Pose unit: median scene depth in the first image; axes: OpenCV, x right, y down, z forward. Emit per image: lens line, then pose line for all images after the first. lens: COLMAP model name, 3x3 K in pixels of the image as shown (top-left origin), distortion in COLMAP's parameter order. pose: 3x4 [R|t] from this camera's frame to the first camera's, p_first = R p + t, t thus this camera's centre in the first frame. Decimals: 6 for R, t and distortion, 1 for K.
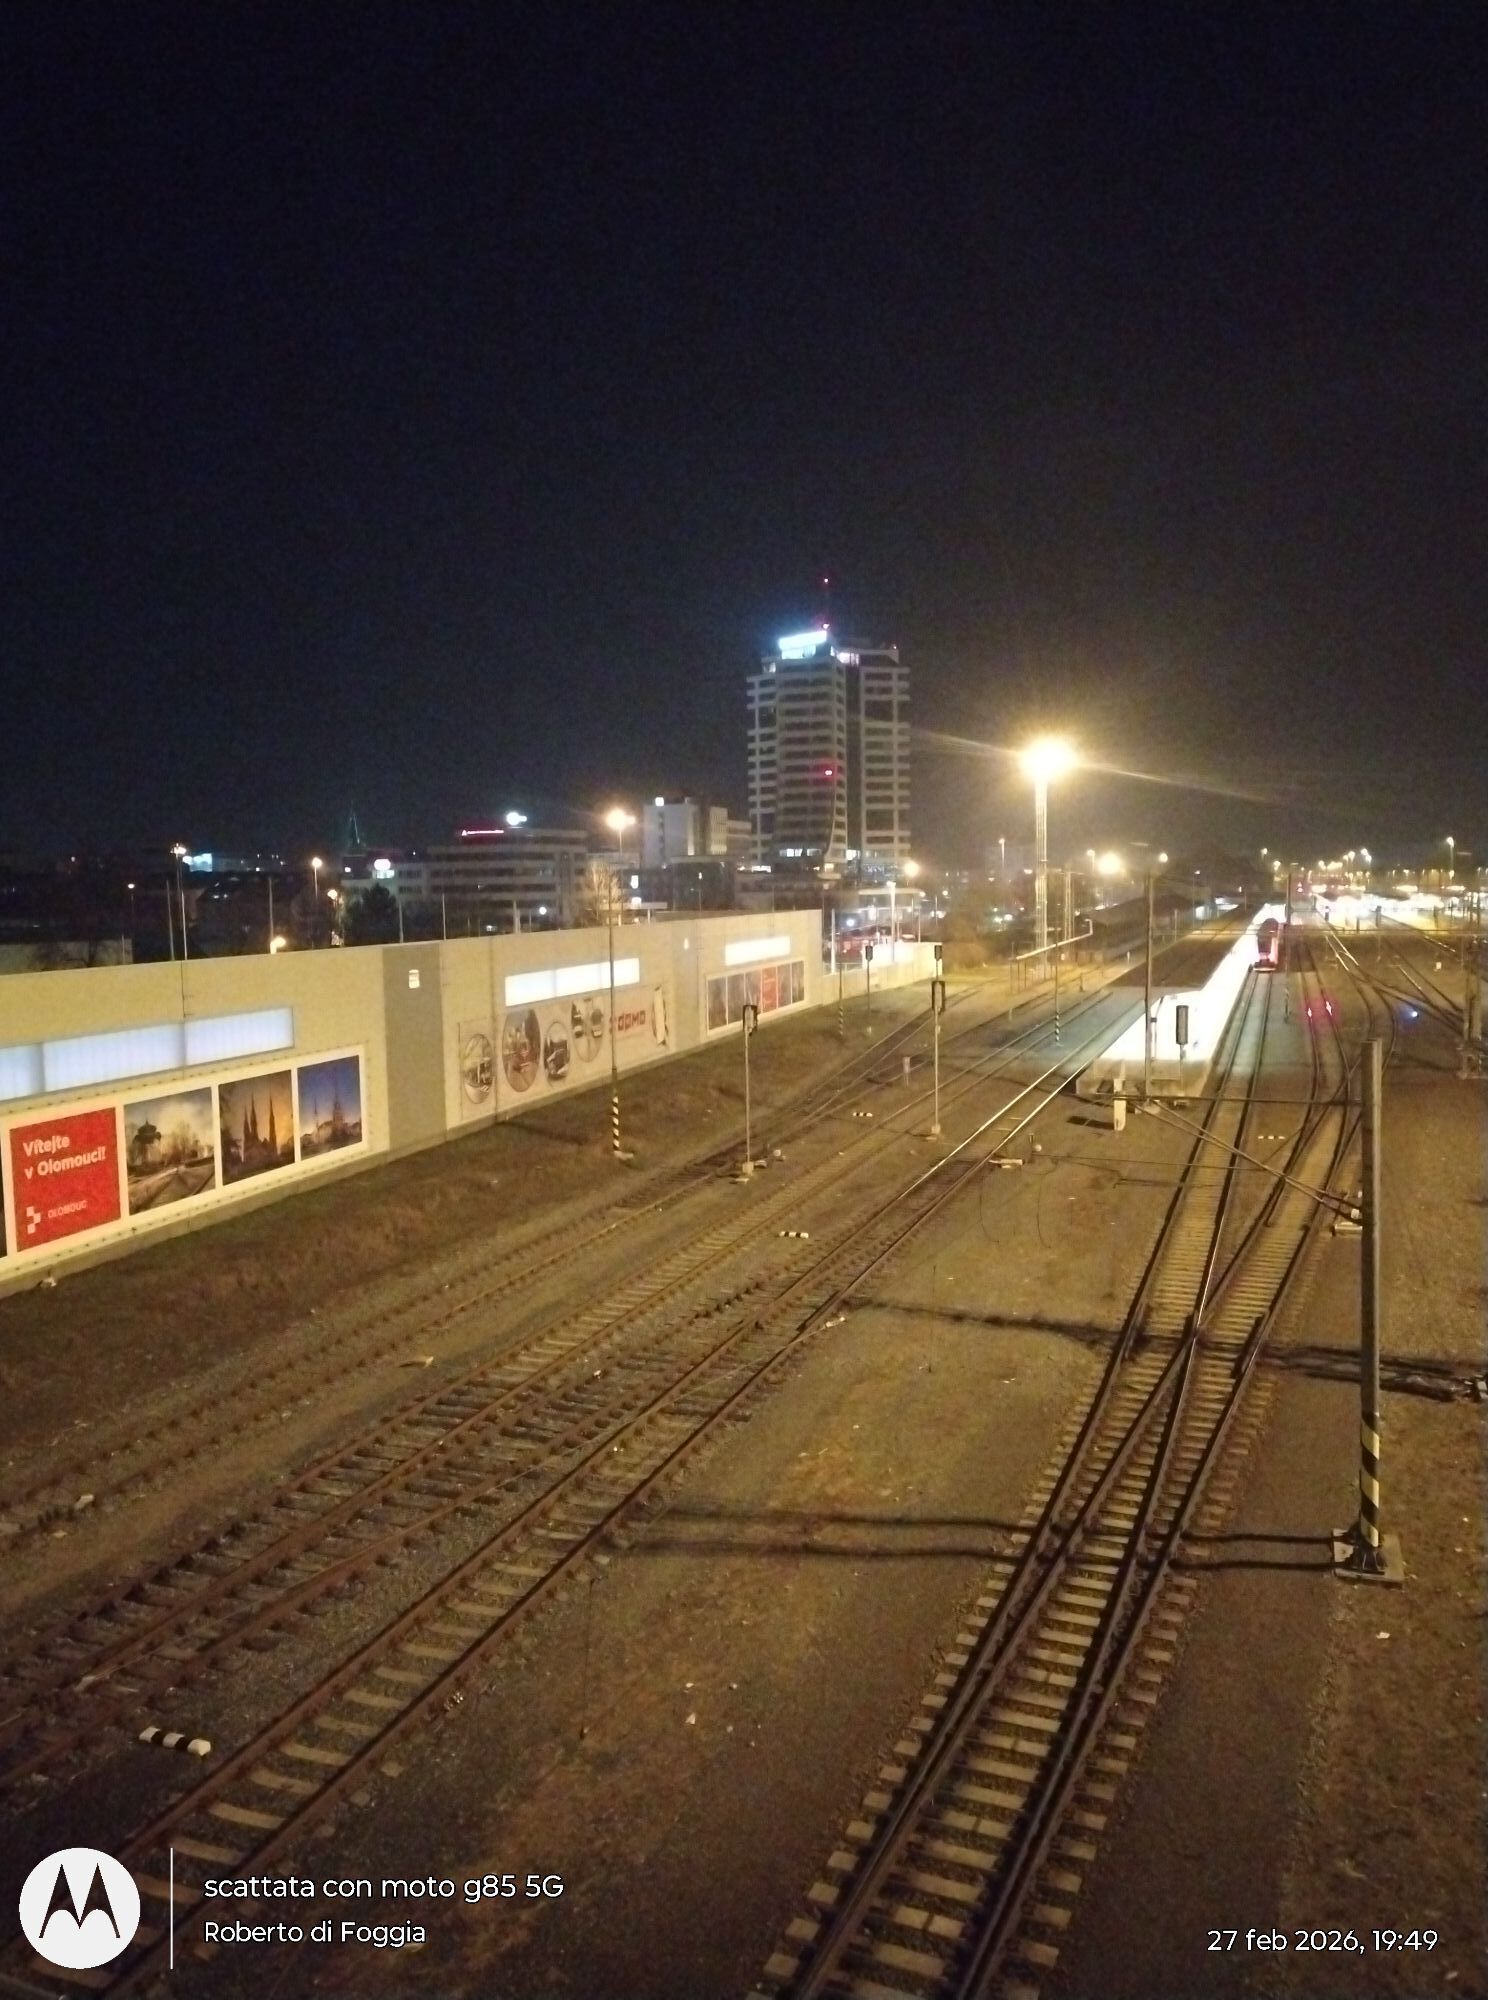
lens RADIAL K [[1525.2, 0, 746.1], [0, 1525.2, 1006.8], [0, 0, 1]] dist [0.138375, -0.245701]
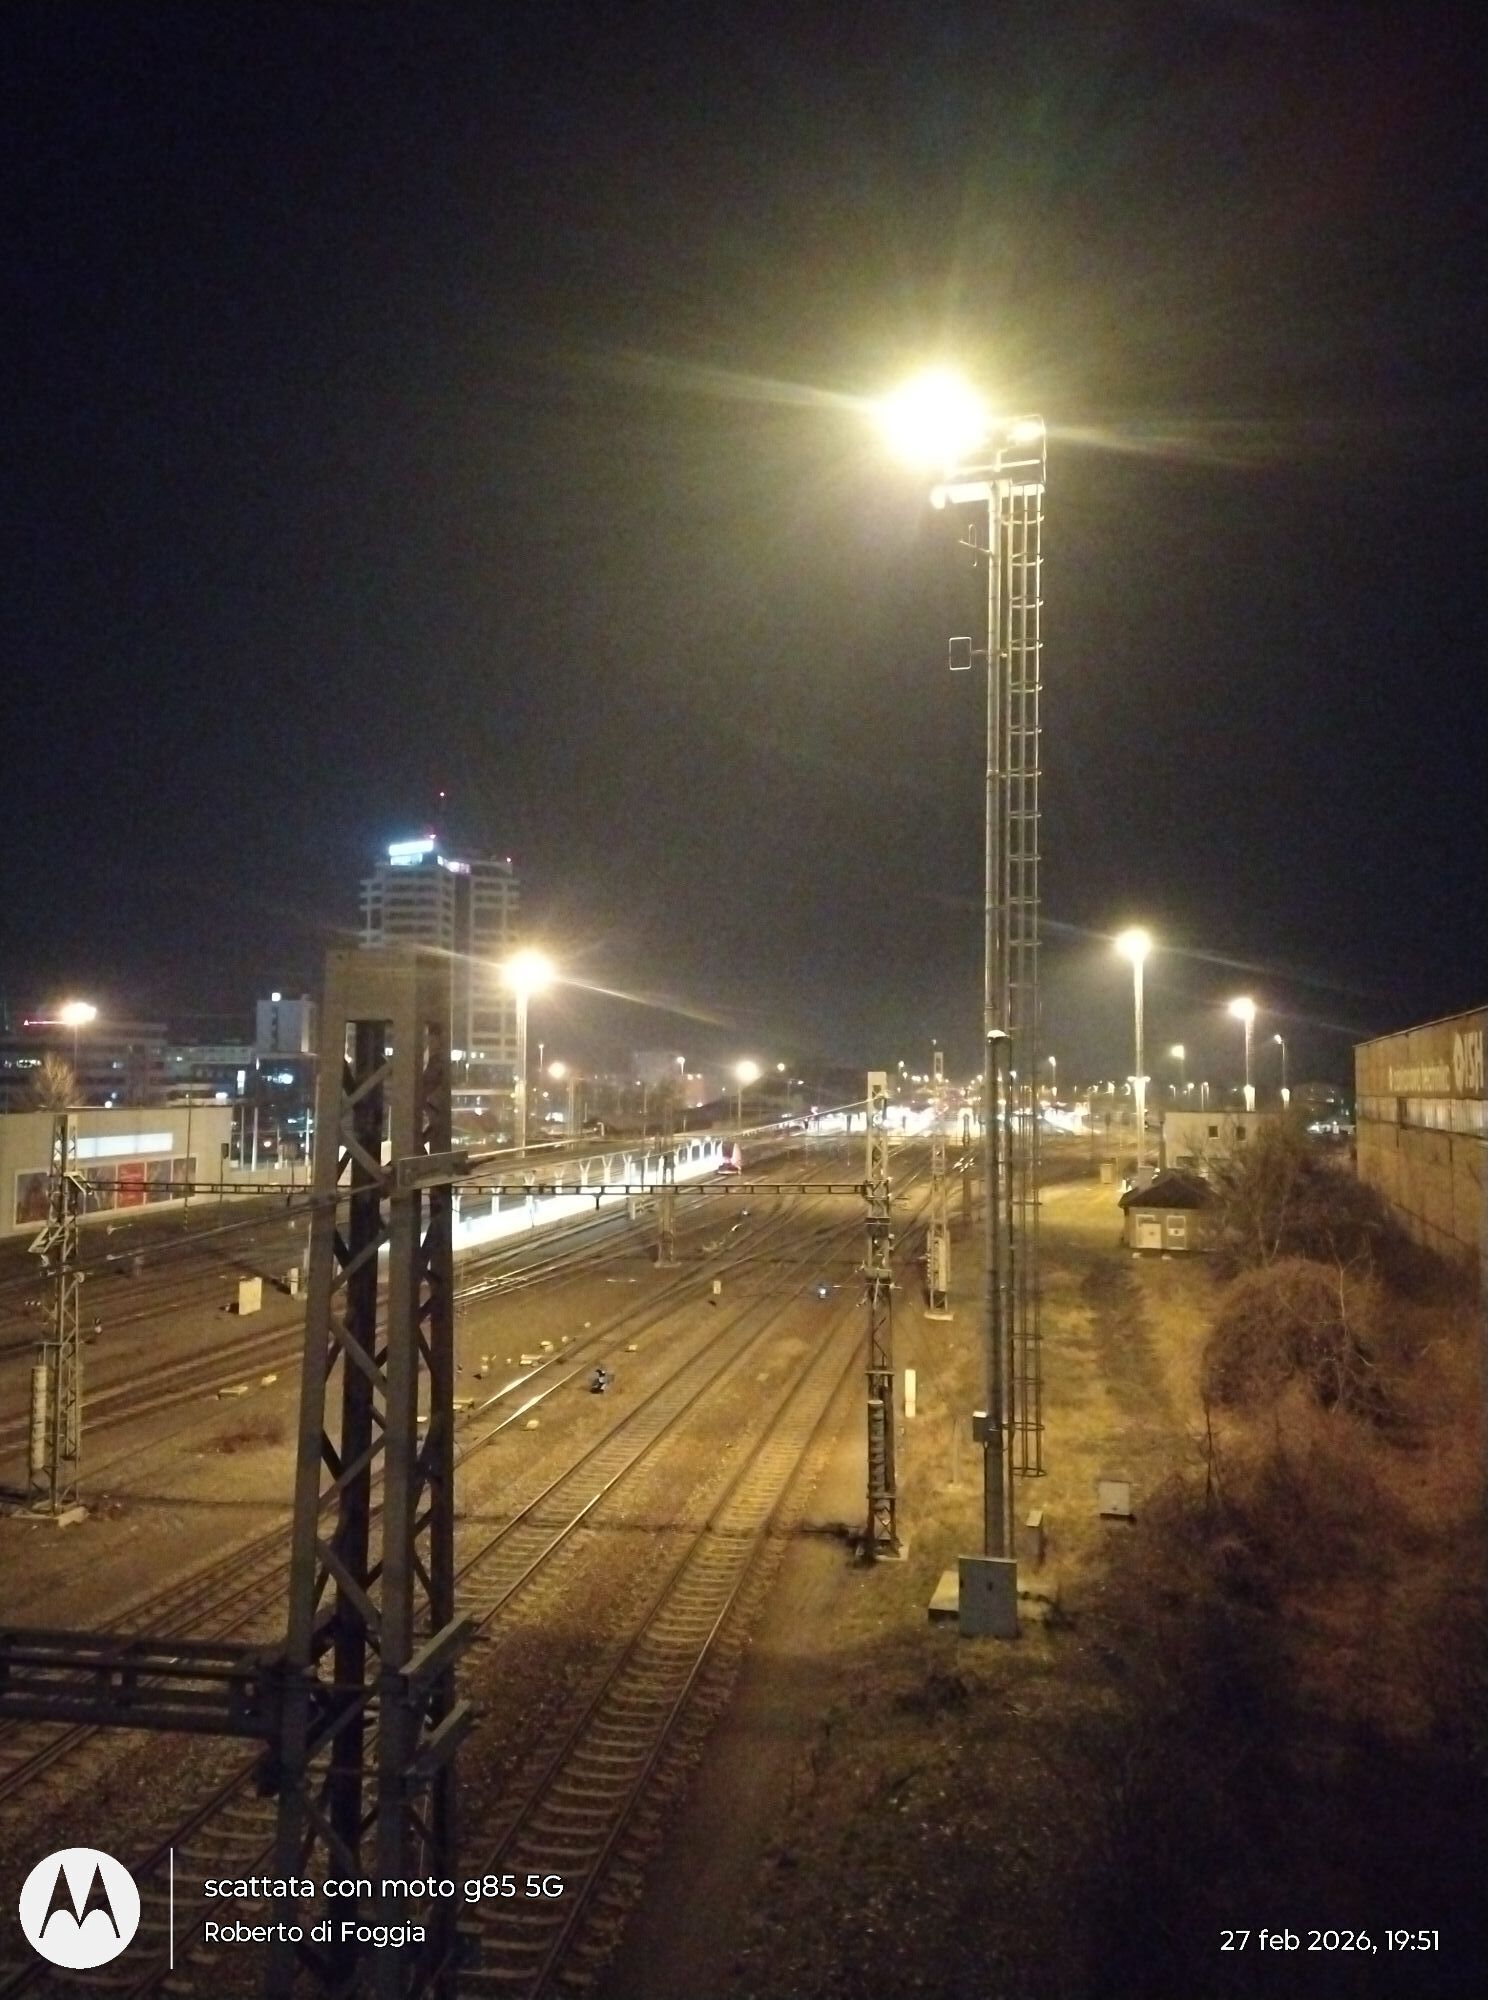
lens RADIAL K [[1524.3, 0, 727.9], [0, 1524.3, 997.4], [0, 0, 1]] dist [0.139747, -0.248112]
pose [[0.985538, 0.034197, 0.165970, 0.572642], [-0.011170, 0.990406, -0.137734, 0.006141], [-0.169088, 0.133888, 0.976465, -0.231161]]
